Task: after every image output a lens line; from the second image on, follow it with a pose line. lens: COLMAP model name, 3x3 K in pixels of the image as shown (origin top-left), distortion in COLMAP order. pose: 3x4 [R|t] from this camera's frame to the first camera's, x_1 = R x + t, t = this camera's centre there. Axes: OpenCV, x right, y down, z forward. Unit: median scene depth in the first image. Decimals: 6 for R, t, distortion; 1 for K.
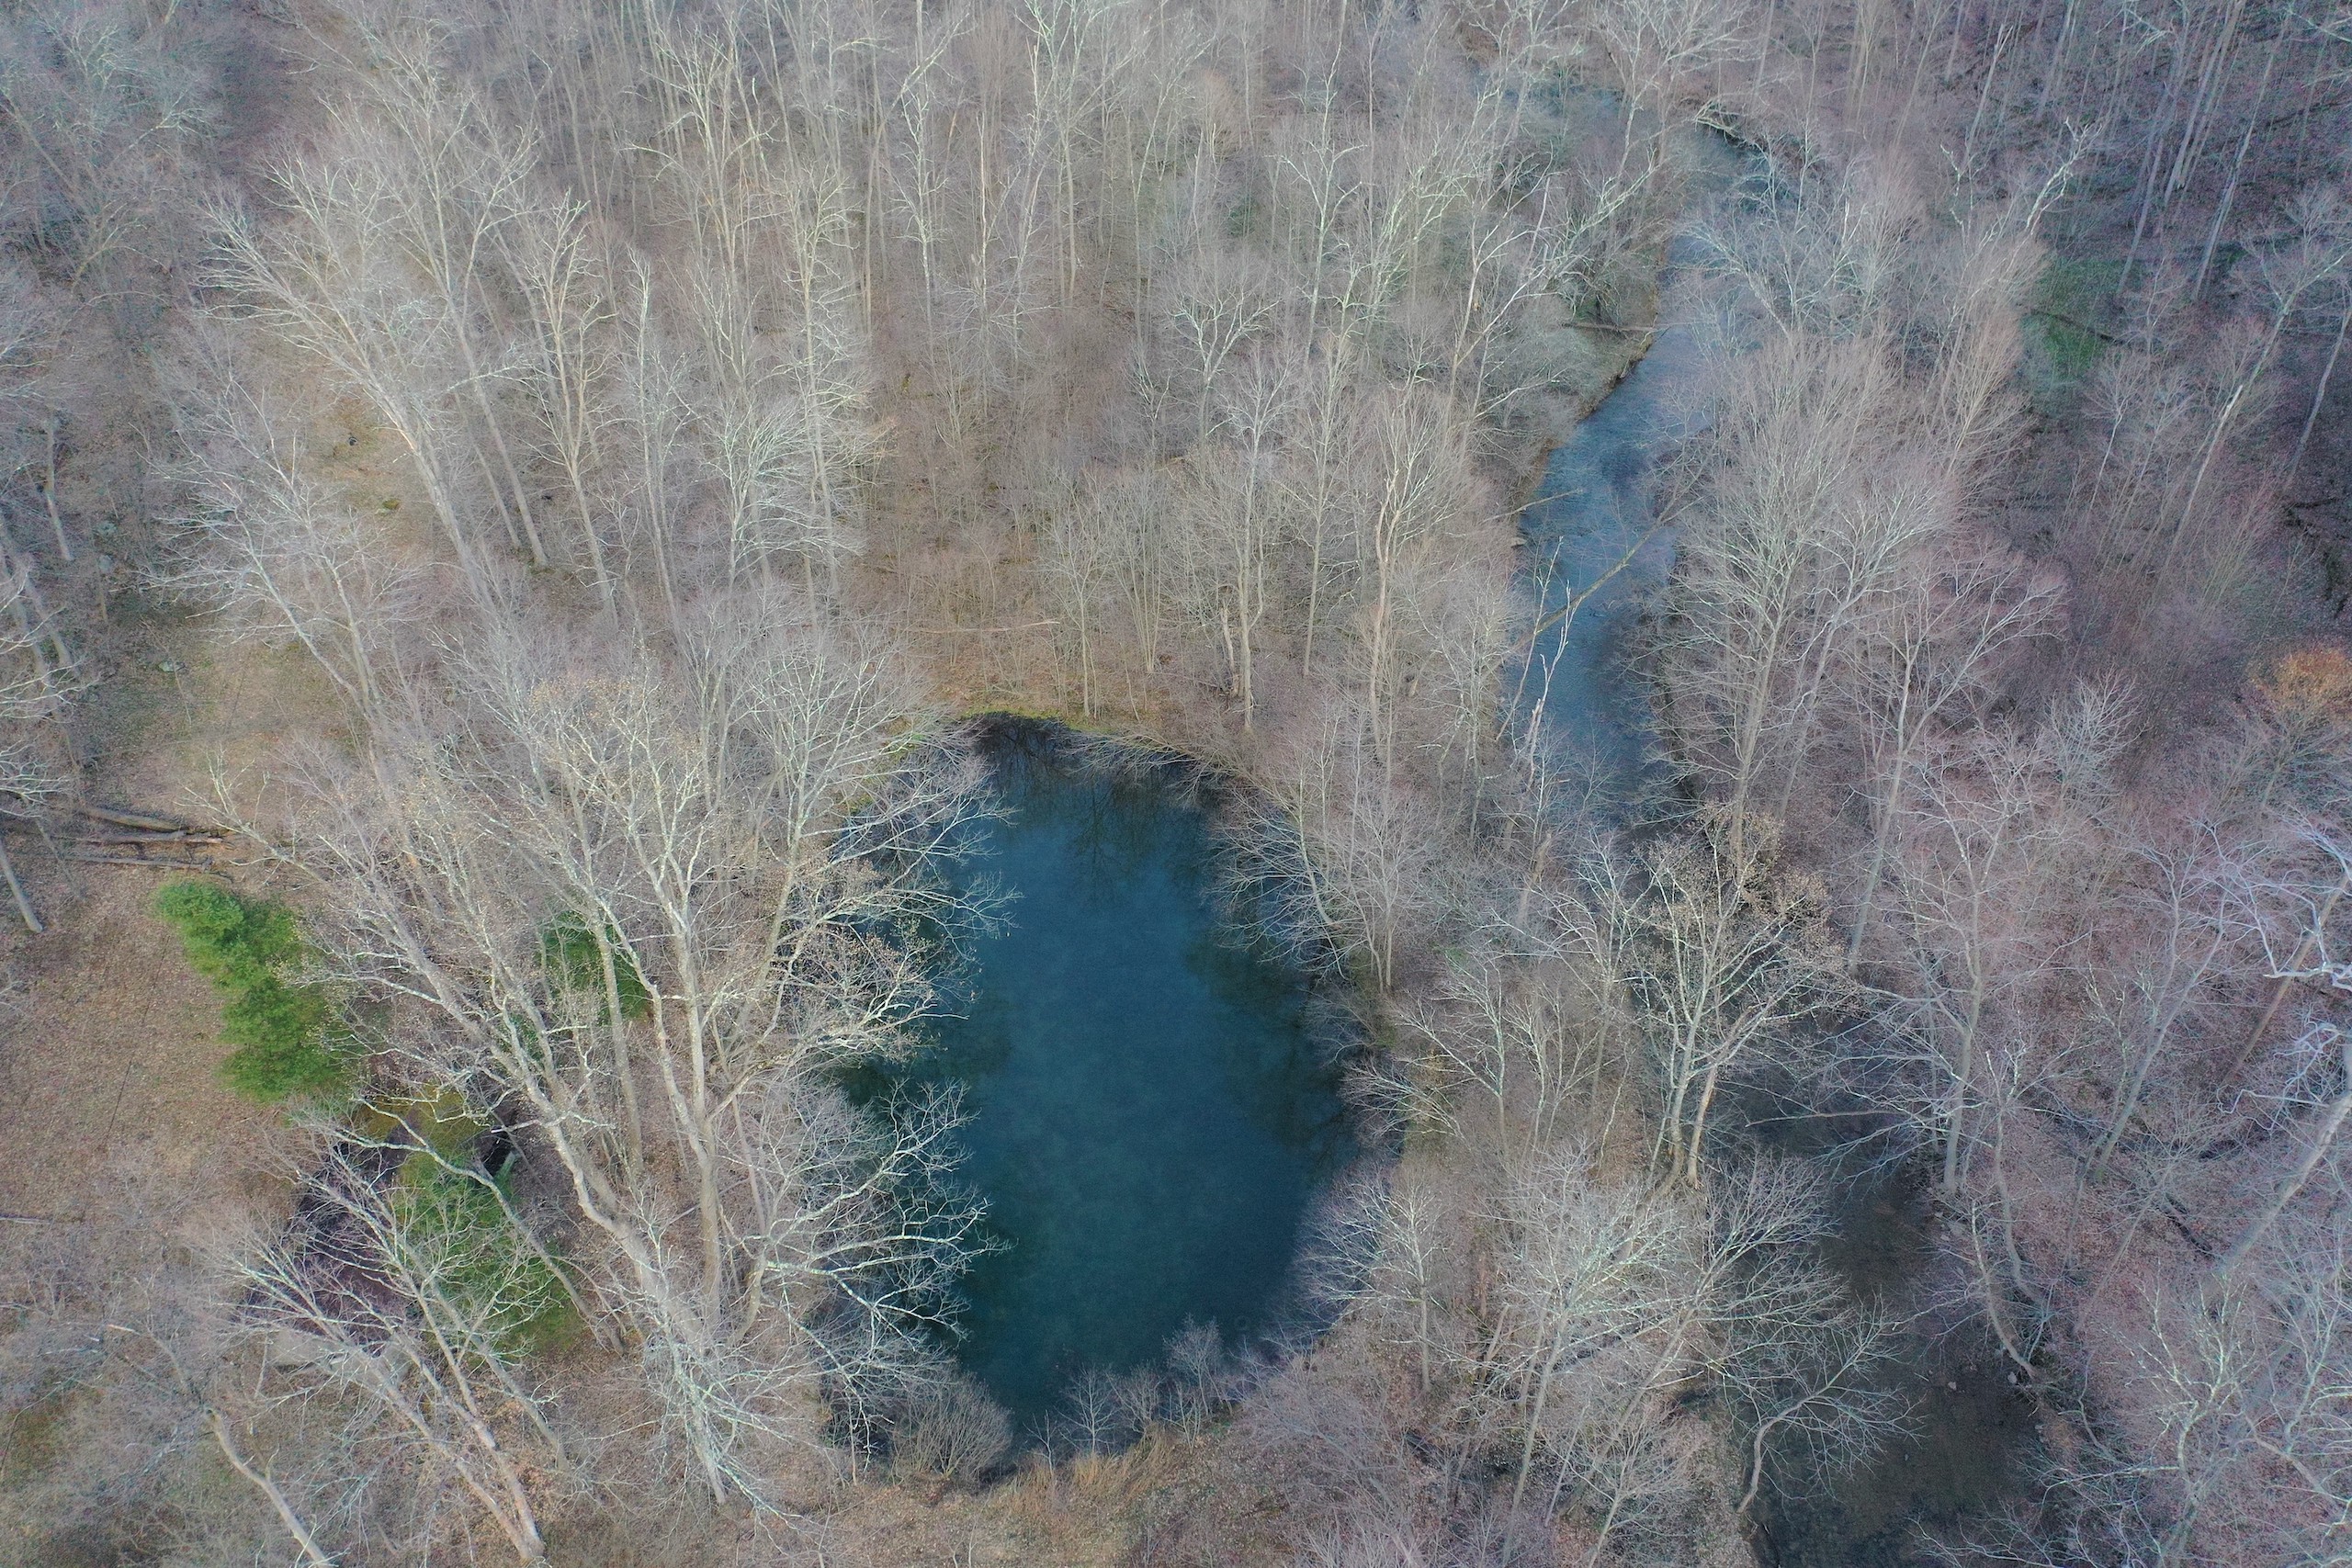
lens RADIAL K [[1862.9, 0, 1173.1], [0, 1862.9, 789.4], [0, 0, 1]] dist [0.012297, 0.006082]
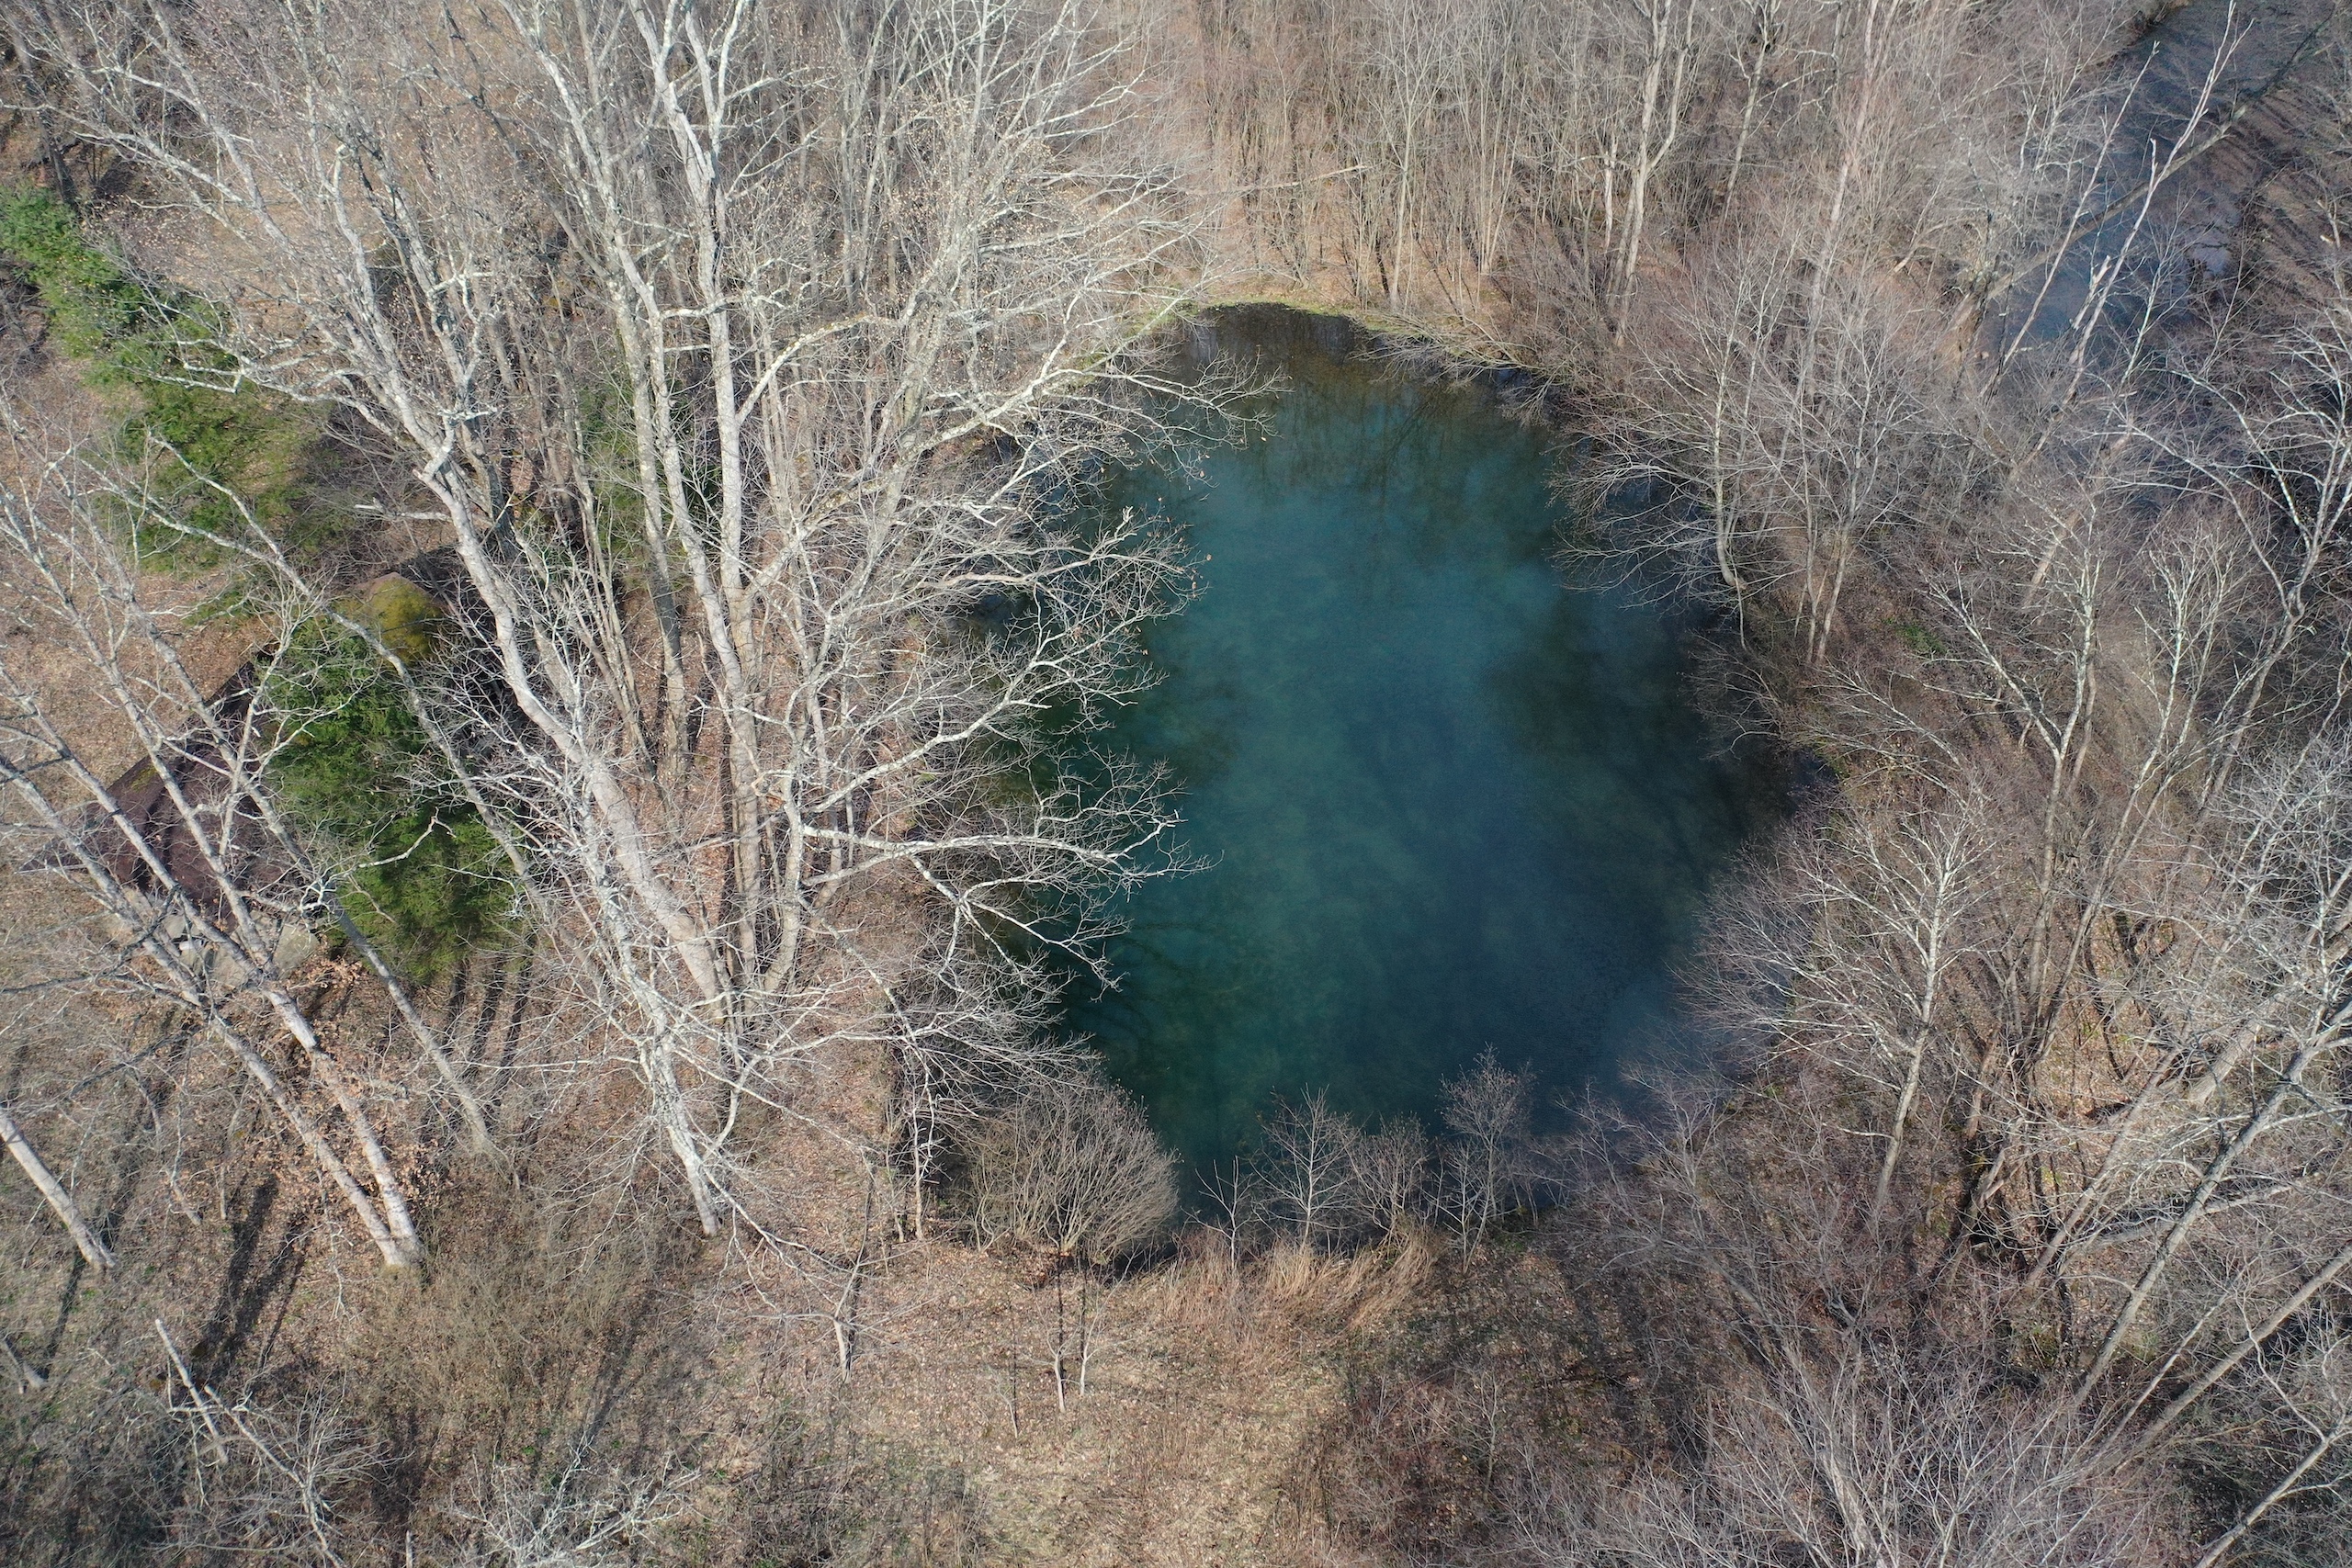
lens RADIAL K [[1862.9, 0, 1176.0], [0, 1862.9, 854.6], [0, 0, 1]] dist [0.012297, 0.006082]
pose [[0.985973, 0.117633, -0.118402, -0.024669], [-0.113489, 0.992686, 0.041178, 0.189992], [0.122380, -0.027163, 0.992112, 0.360293]]
